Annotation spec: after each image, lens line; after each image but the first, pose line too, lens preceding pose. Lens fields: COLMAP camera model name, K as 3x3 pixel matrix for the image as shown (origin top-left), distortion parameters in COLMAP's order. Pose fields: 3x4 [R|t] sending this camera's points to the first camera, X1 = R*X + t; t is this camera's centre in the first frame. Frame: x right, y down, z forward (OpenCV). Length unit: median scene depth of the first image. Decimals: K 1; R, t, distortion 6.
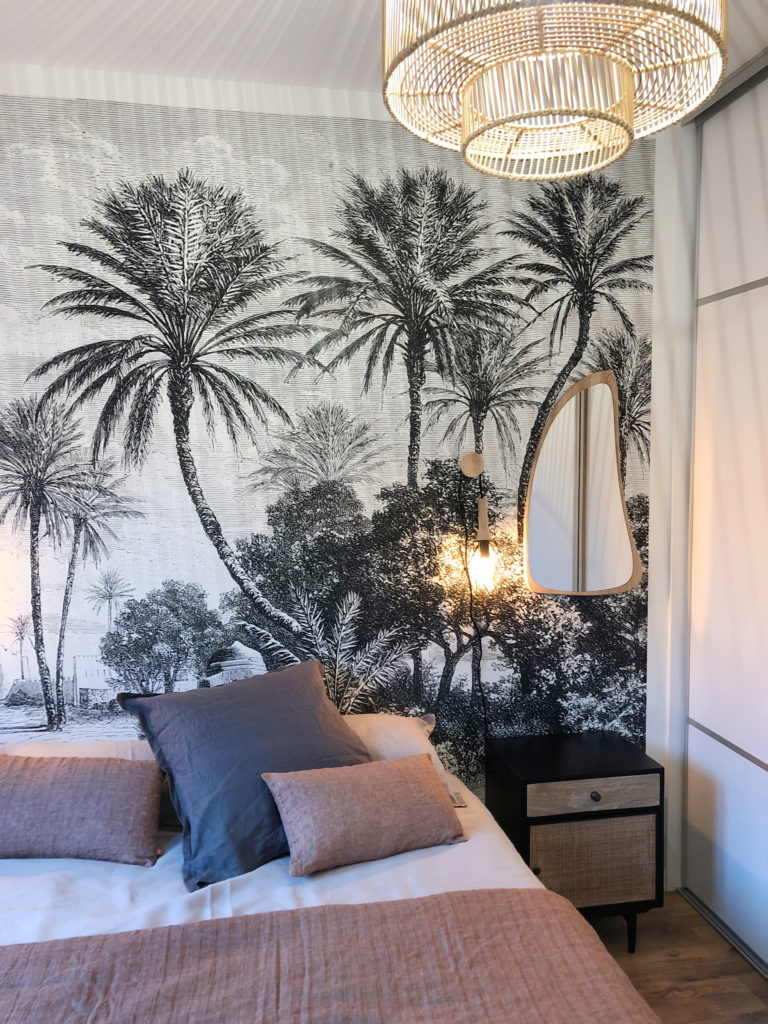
lens RADIAL K [[832.8, 0, 382.7], [0, 832.8, 518.5], [0, 0, 1]] dist [0.061073, -0.077871]
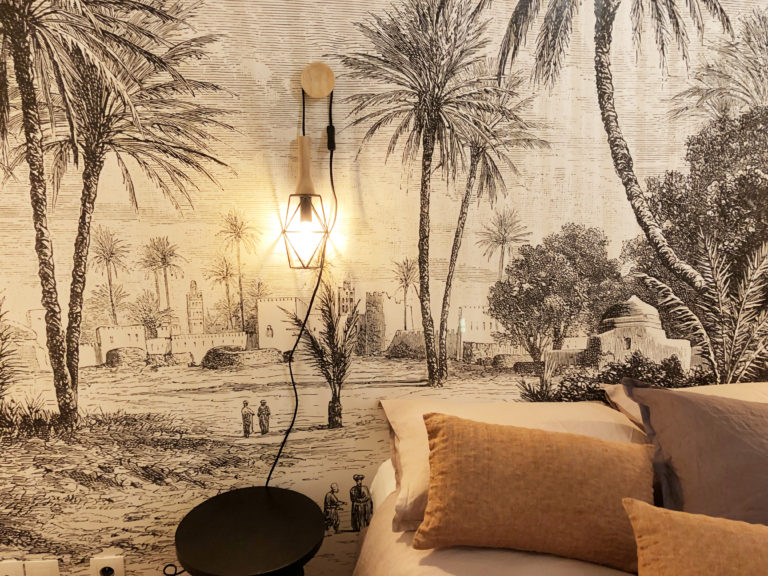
lens RADIAL K [[624.6, 0, 397.3], [0, 624.6, 287.3], [0, 0, 1]] dist [0.061073, -0.077871]
pose [[0.997654, 0.031638, -0.060706, -0.382363], [-0.020989, 0.985451, 0.168658, 0.032380], [0.065159, -0.166989, 0.983803, 0.337673]]
